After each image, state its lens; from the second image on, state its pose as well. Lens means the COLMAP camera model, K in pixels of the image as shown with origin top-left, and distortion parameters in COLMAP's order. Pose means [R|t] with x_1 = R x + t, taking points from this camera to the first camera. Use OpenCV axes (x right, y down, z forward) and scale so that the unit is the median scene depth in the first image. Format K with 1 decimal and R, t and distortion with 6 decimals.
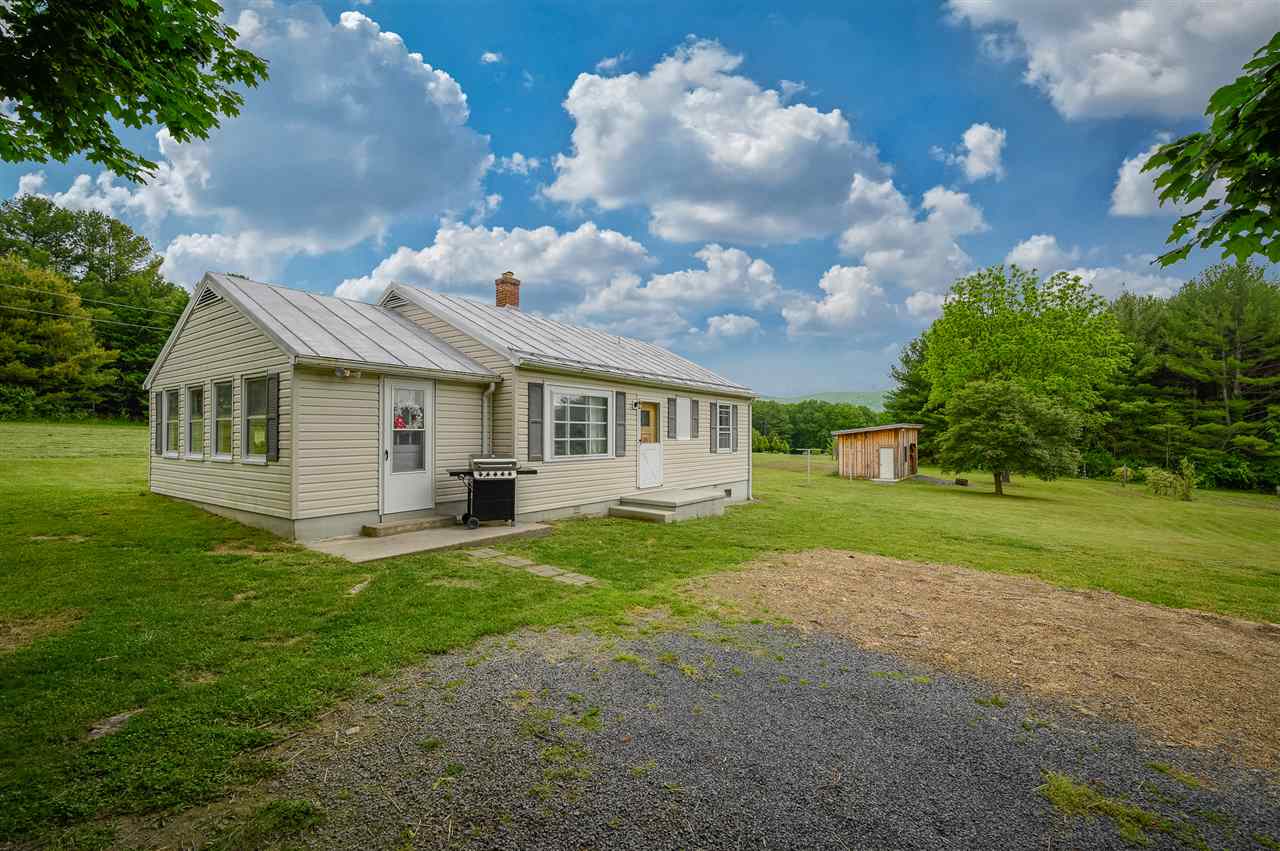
lens RADIAL K [[549.3, 0, 640.0], [0, 549.3, 425.5], [0, 0, 1]] dist [-0.000440, 0.000474]
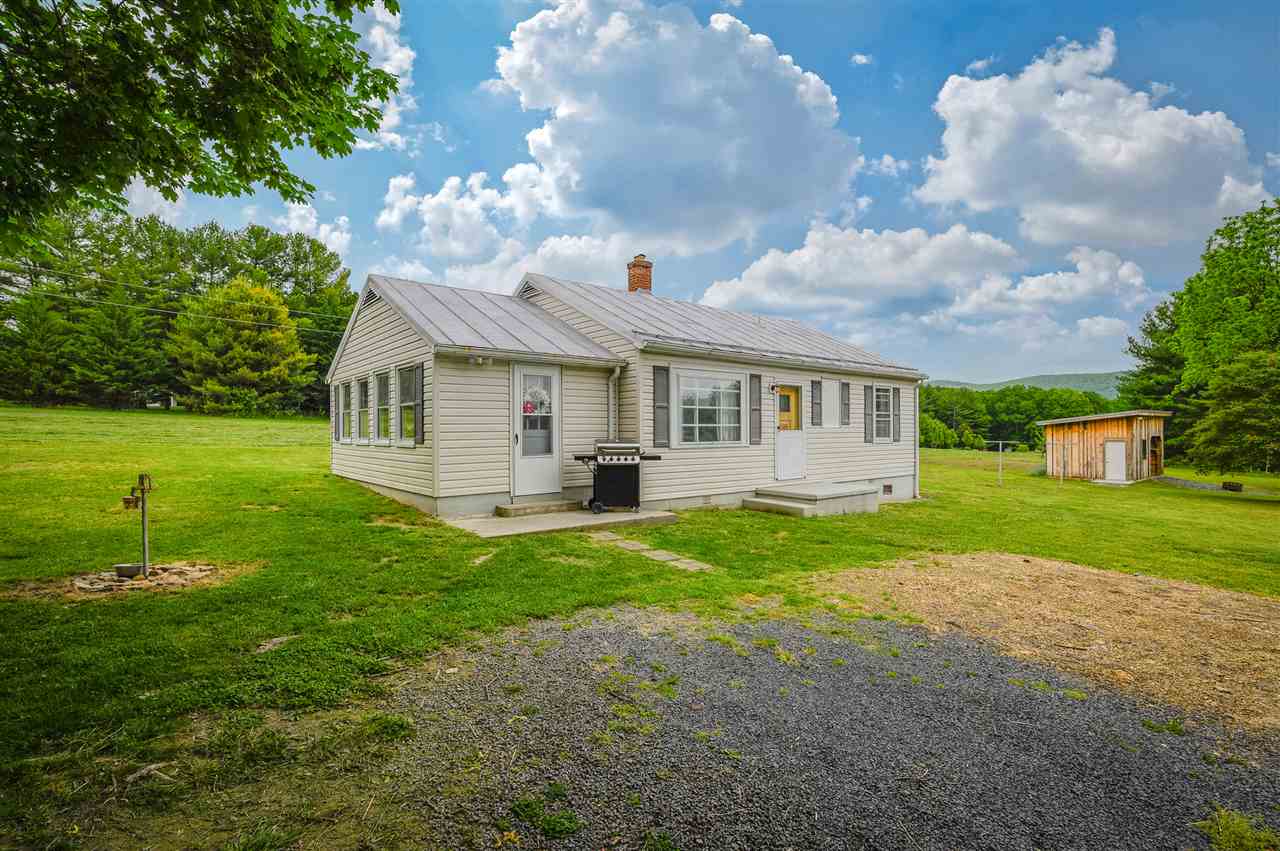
lens RADIAL K [[592.2, 0, 640.0], [0, 592.2, 425.5], [0, 0, 1]] dist [0.002516, -0.000213]
pose [[0.965086, -0.005940, -0.261867, 0.043392], [0.008583, 0.999923, 0.008953, 0.016138], [0.261794, -0.010889, 0.965062, -0.011505]]
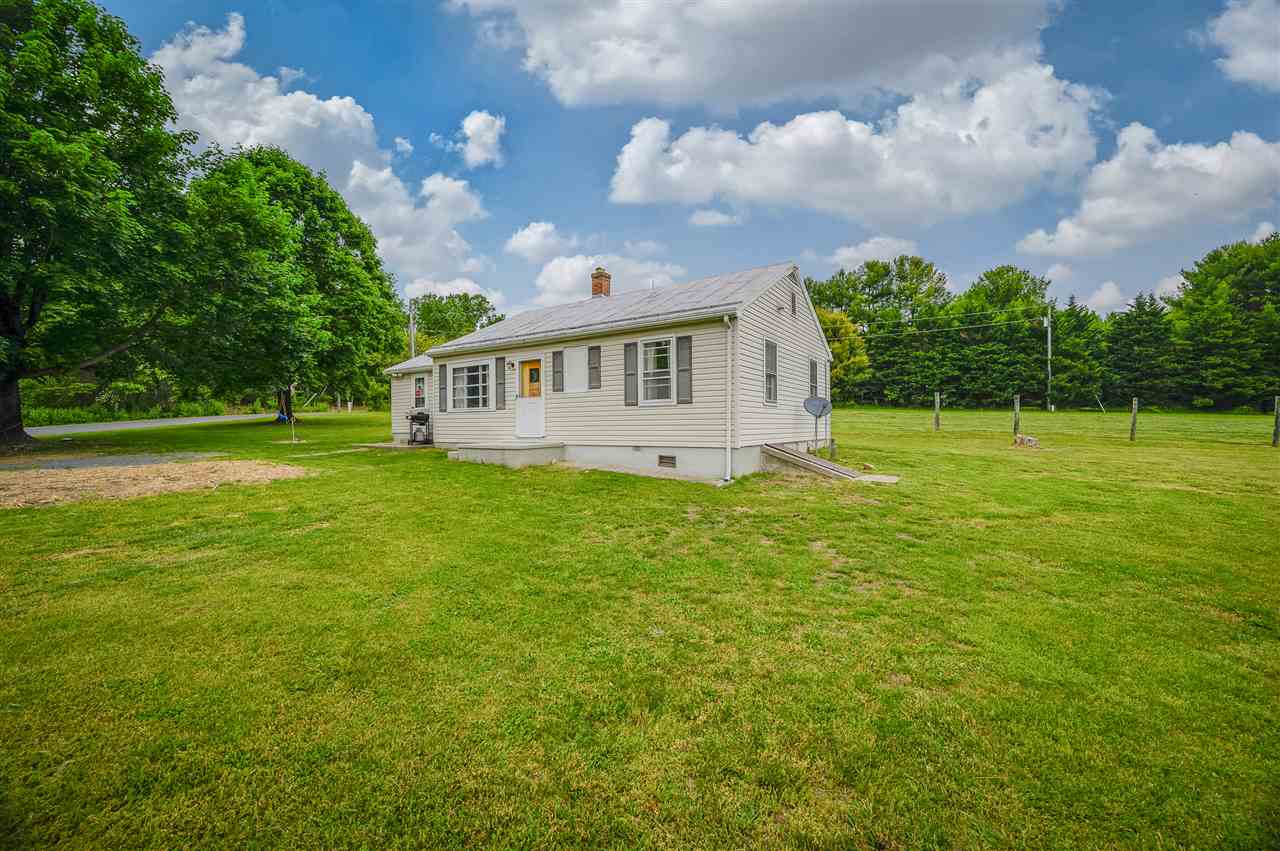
lens RADIAL K [[504.4, 0, 640.0], [0, 504.4, 425.5], [0, 0, 1]] dist [-0.000088, 0.000002]
pose [[0.031489, -0.002968, -0.999500, 1.291318], [0.024746, 0.999691, -0.002189, 0.119733], [0.999198, -0.024665, 0.031552, 1.475504]]
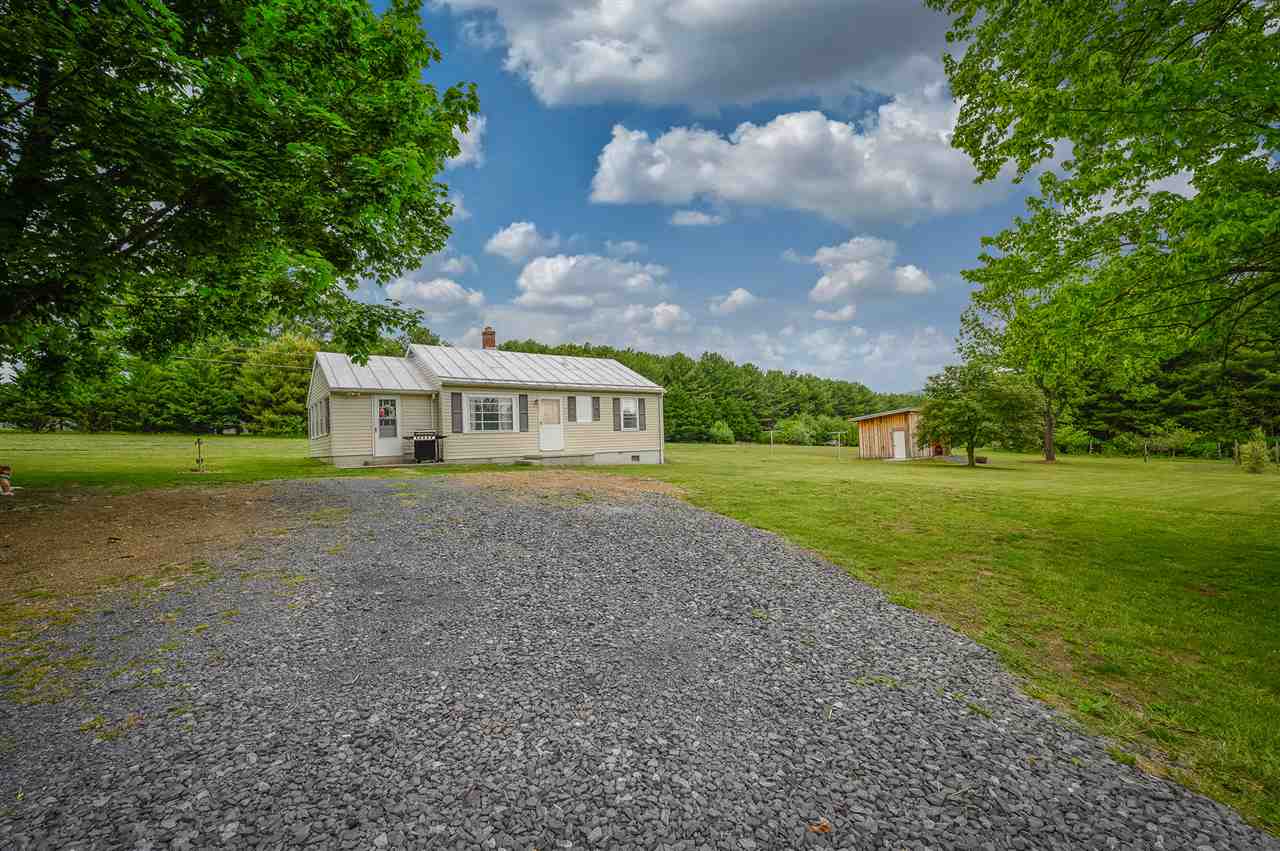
lens RADIAL K [[528.1, 0, 640.0], [0, 528.1, 425.5], [0, 0, 1]] dist [-0.000869, 0.000081]
pose [[0.955367, -0.046614, -0.291722, 0.925681], [0.043390, 0.998905, -0.017515, 0.094706], [0.292219, 0.004075, 0.956343, -0.566080]]
